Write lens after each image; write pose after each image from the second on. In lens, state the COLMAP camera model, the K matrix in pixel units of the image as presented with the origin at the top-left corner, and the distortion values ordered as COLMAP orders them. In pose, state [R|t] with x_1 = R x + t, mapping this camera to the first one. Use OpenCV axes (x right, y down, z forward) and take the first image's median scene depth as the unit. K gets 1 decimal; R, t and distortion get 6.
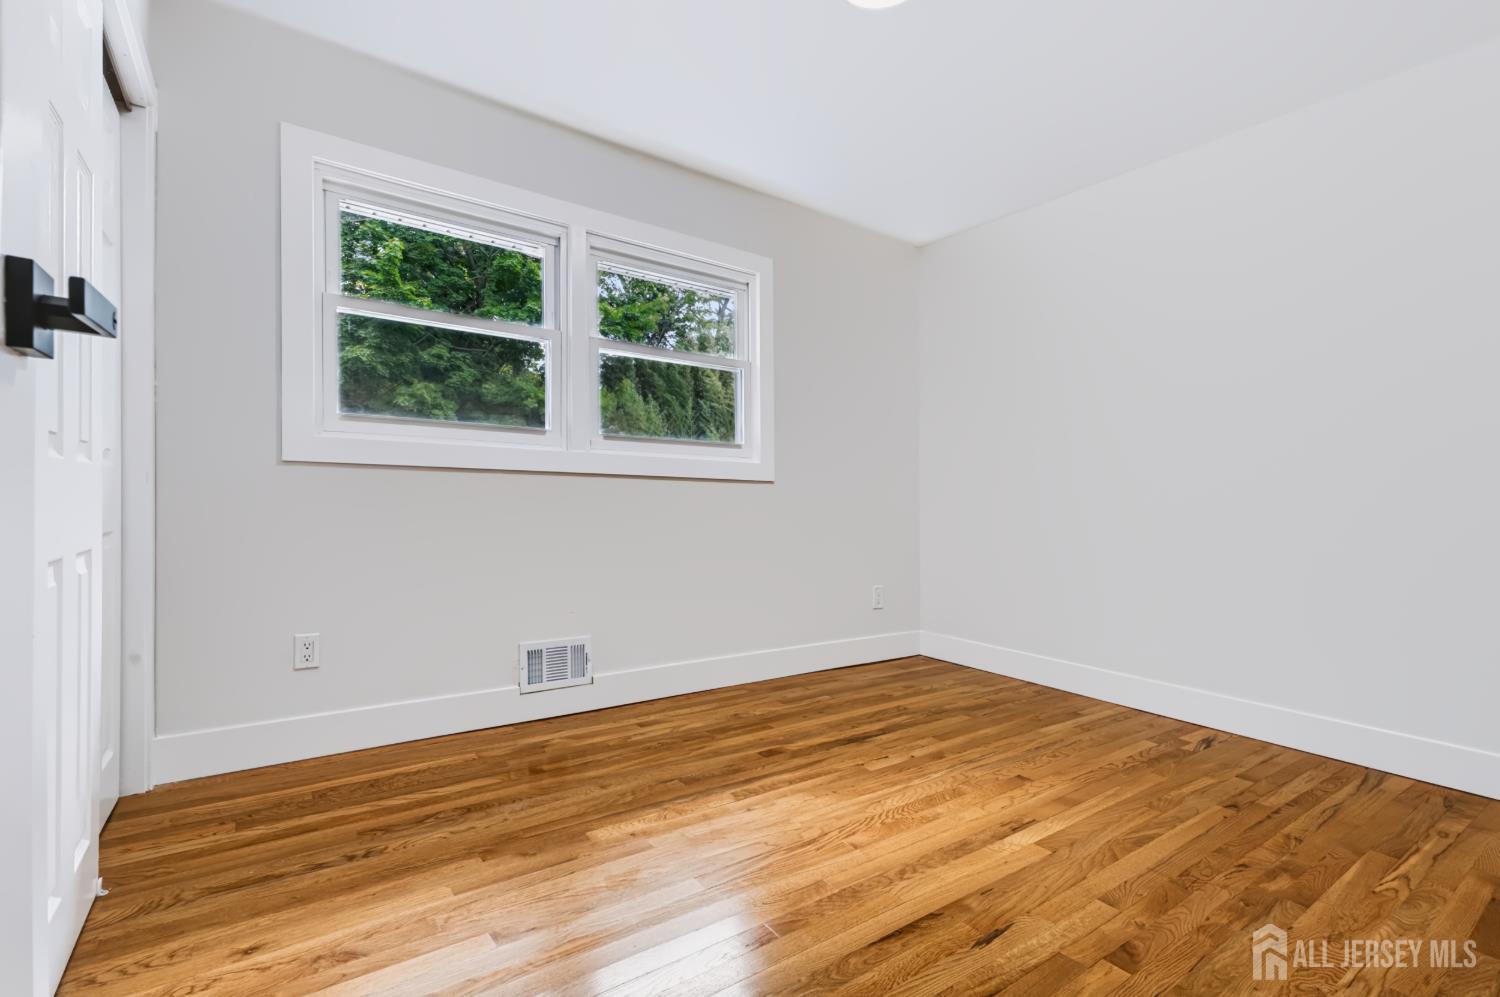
lens RADIAL K [[692.0, 0, 754.7], [0, 692.0, 506.9], [0, 0, 1]] dist [-0.002901, -0.000575]
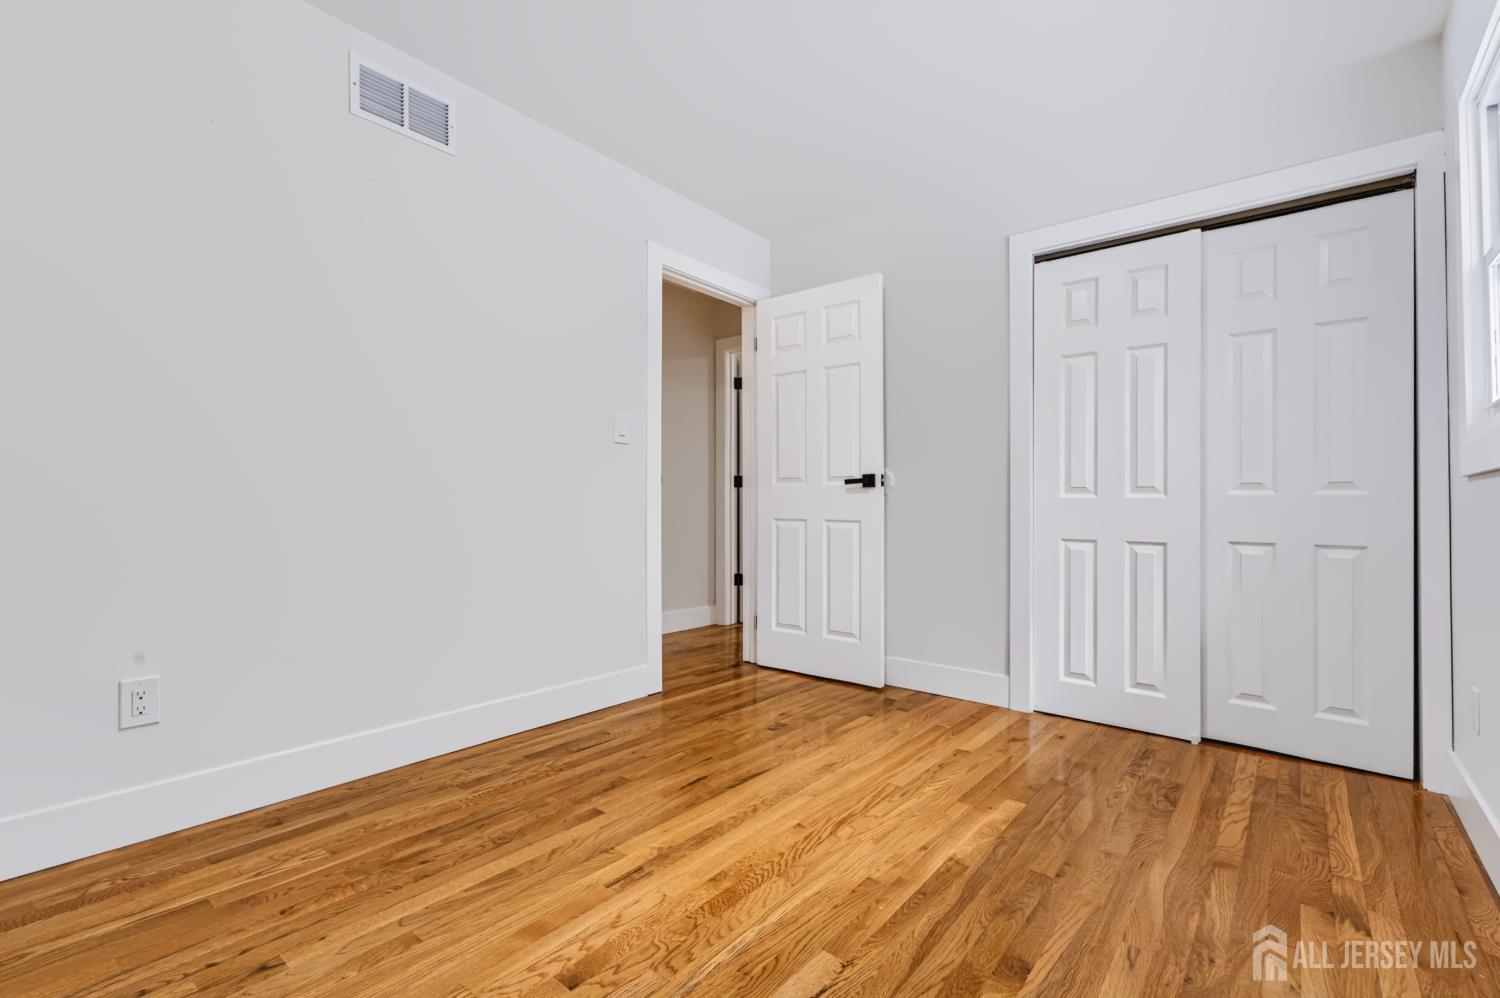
lens RADIAL K [[673.7, 0, 748.7], [0, 673.7, 496.9], [0, 0, 1]] dist [0.002555, 0.000919]
pose [[-0.966458, -0.032554, -0.254755, 0.471420], [-0.029695, 0.999446, -0.015060, -0.004141], [0.255104, -0.006990, -0.966888, 1.860285]]
